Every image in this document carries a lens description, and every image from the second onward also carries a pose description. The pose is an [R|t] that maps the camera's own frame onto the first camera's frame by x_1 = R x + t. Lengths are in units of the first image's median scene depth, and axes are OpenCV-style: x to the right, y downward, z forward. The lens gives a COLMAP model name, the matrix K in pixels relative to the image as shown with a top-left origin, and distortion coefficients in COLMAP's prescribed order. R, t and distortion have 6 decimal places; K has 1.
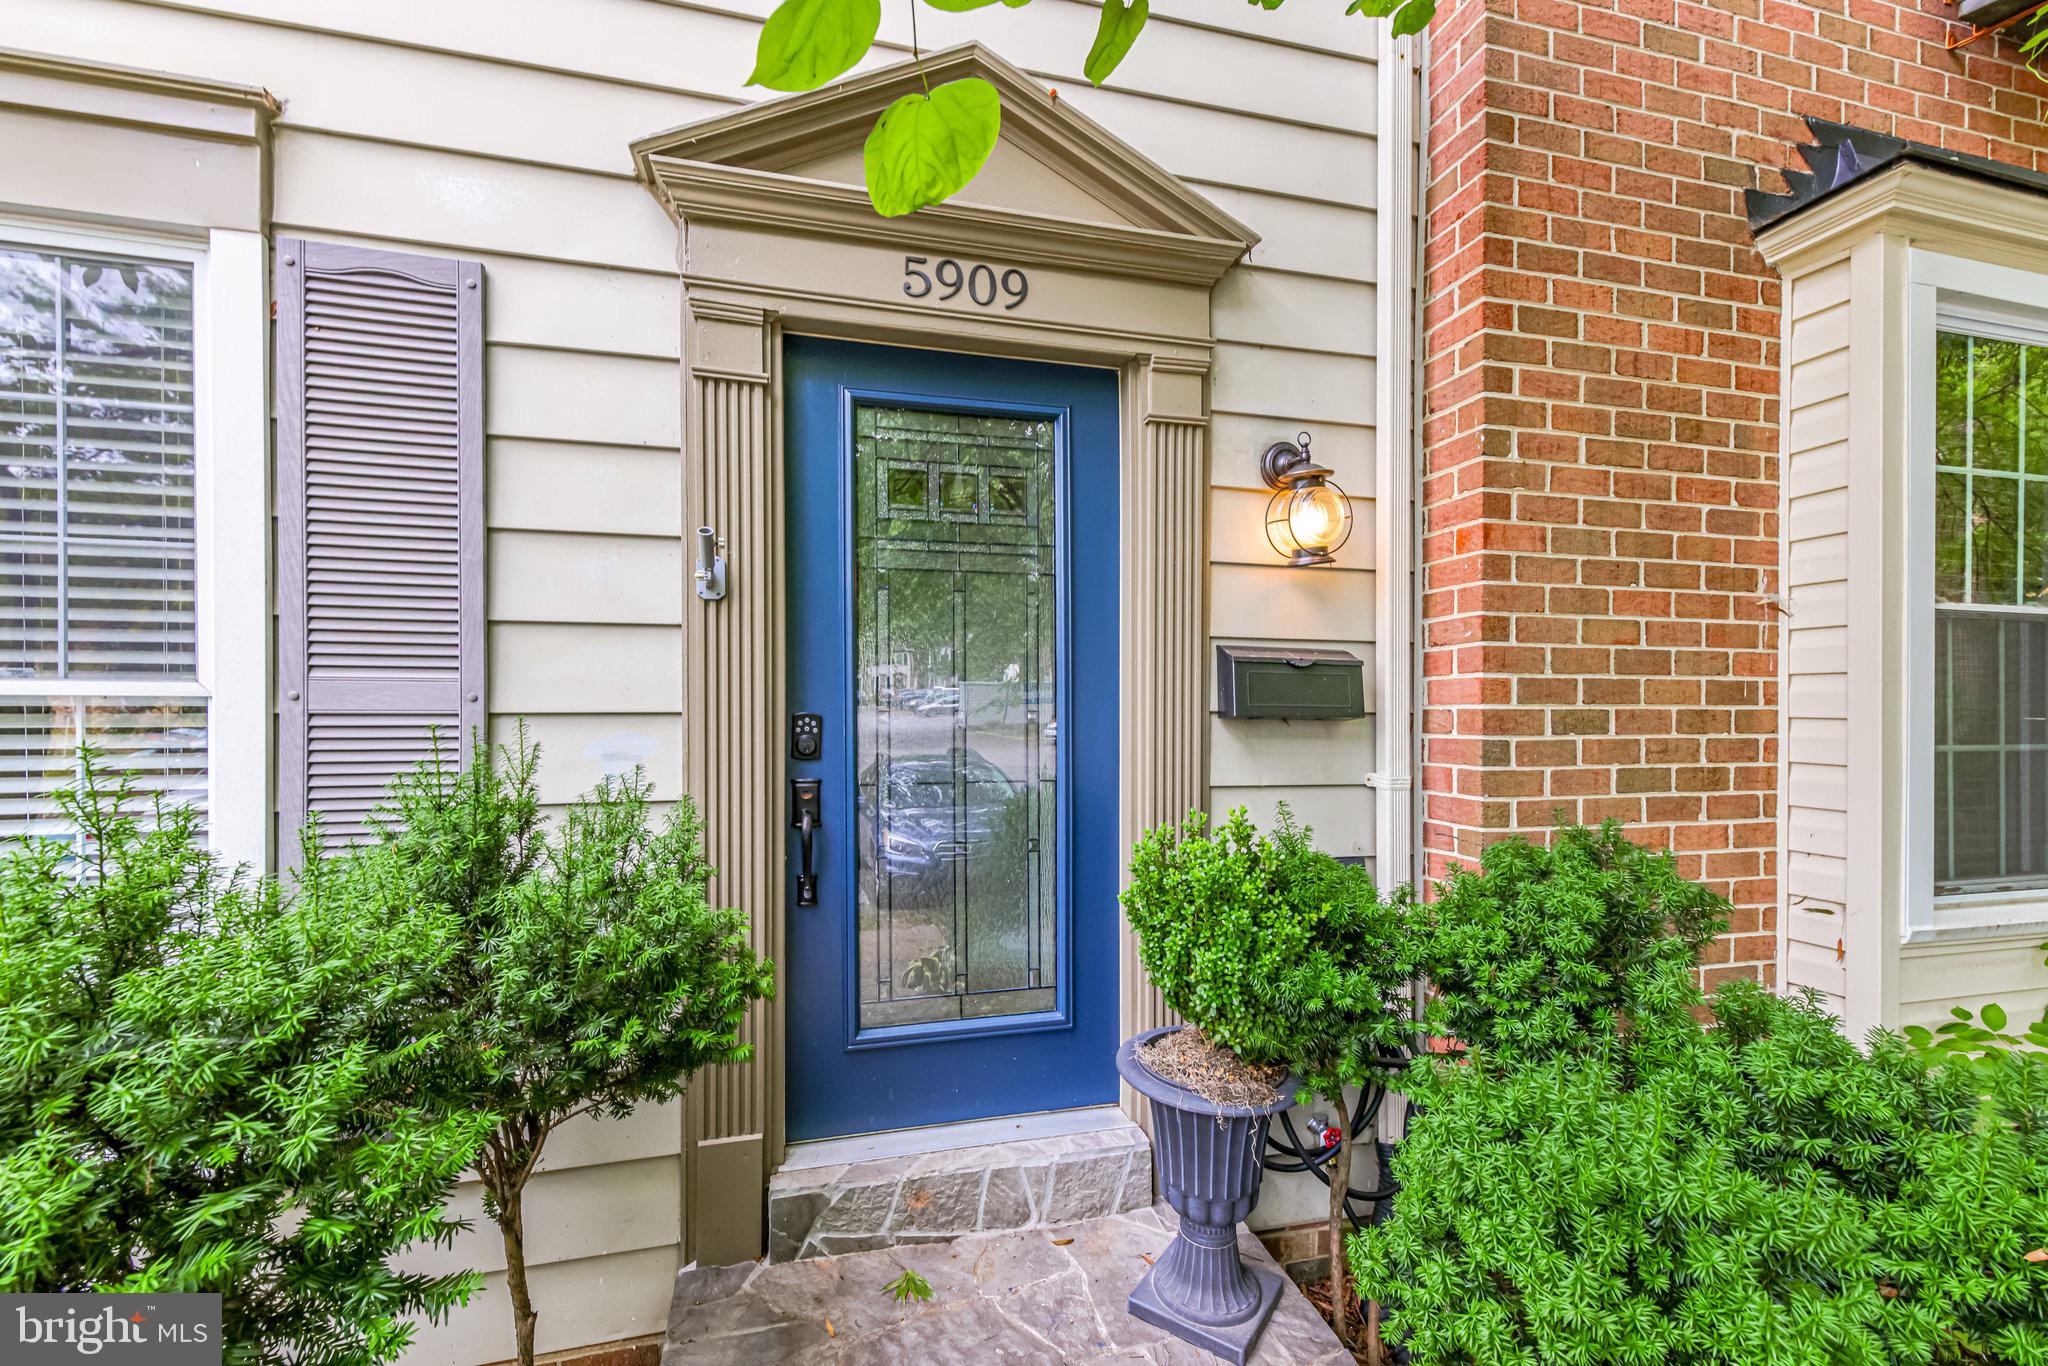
lens RADIAL K [[887.5, 0, 1021.2], [0, 887.5, 694.5], [0, 0, 1]] dist [0.021581, -0.010414]
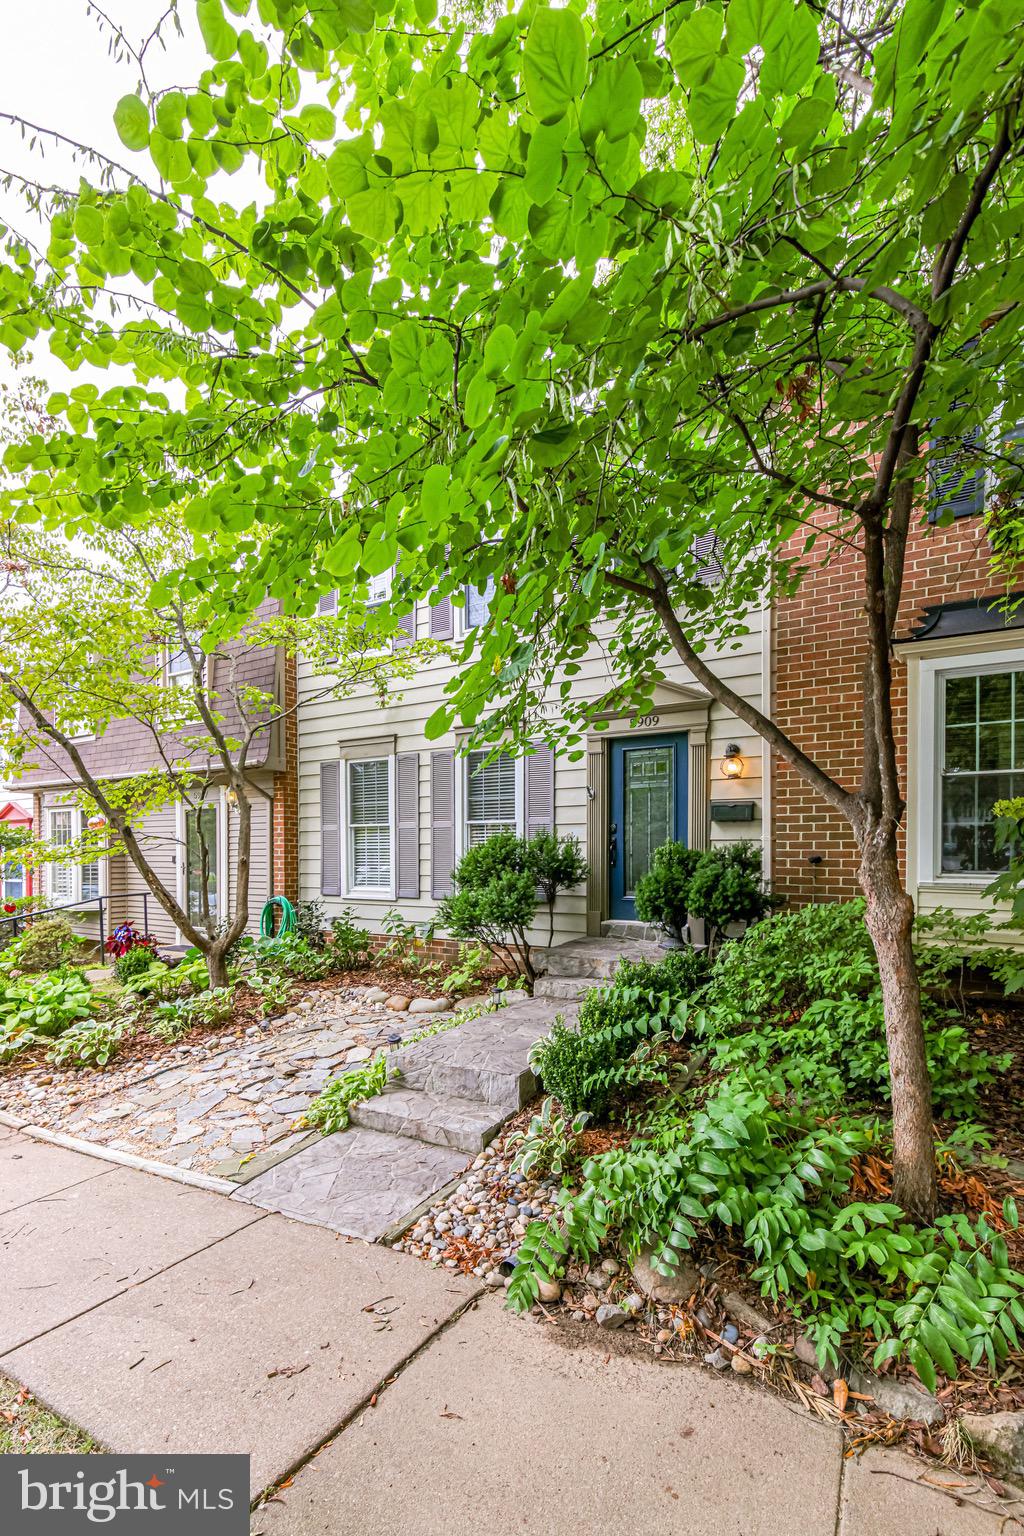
lens RADIAL K [[665.7, 0, 509.8], [0, 665.7, 745.7], [0, 0, 1]] dist [0.021581, -0.010414]
pose [[0.721913, -0.121308, -0.681268, 1.552562], [-0.002157, 0.984115, -0.177518, 0.211148], [0.691981, 0.129622, 0.710183, -1.622121]]
